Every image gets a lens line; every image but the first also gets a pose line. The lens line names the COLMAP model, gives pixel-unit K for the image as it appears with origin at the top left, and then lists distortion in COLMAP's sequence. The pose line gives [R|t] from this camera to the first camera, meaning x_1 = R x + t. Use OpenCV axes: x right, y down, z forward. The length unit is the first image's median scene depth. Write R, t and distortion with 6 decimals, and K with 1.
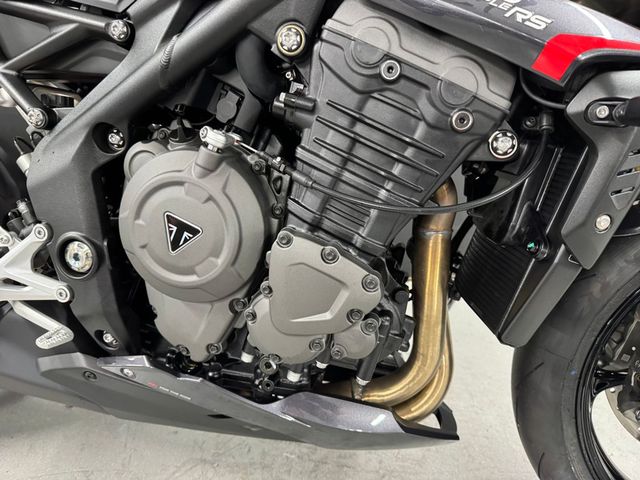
lens RADIAL K [[445.6, 0, 320.0], [0, 445.6, 240.0], [0, 0, 1]] dist [0.117842, -0.217212]
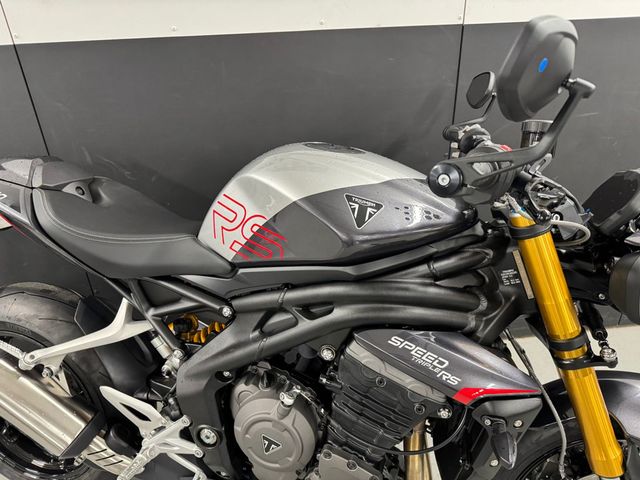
lens RADIAL K [[445.6, 0, 320.0], [0, 445.6, 240.0], [0, 0, 1]] dist [0.117842, -0.217212]
pose [[0.997073, -0.021000, -0.073517, 0.043310], [0.027182, 0.996084, 0.084135, -0.943561], [0.071462, -0.085887, 0.993739, -0.705492]]
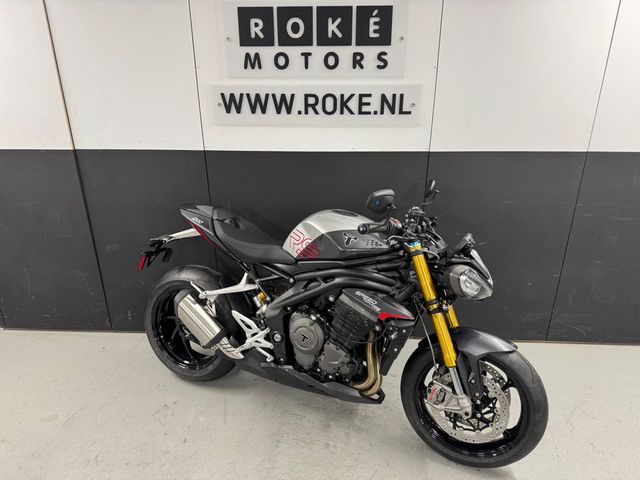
lens RADIAL K [[445.6, 0, 320.0], [0, 445.6, 240.0], [0, 0, 1]] dist [0.117842, -0.217212]
pose [[0.976180, 0.058699, -0.208869, 0.622252], [-0.063278, 0.997879, -0.015305, -0.833959], [0.207528, 0.028157, 0.977824, -2.939588]]
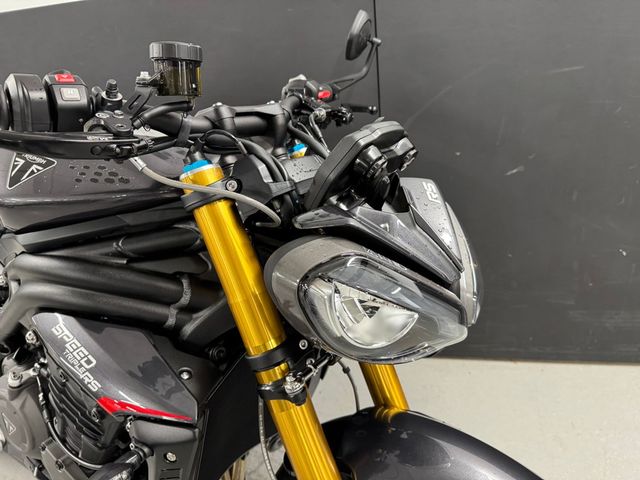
lens RADIAL K [[452.4, 0, 320.0], [0, 452.4, 240.0], [0, 0, 1]] dist [0.005154, 0.001988]
pose [[0.931910, 0.048788, -0.359393, 1.290632], [-0.014344, 0.995094, 0.097889, -0.848740], [0.362406, -0.086069, 0.928038, -0.096034]]
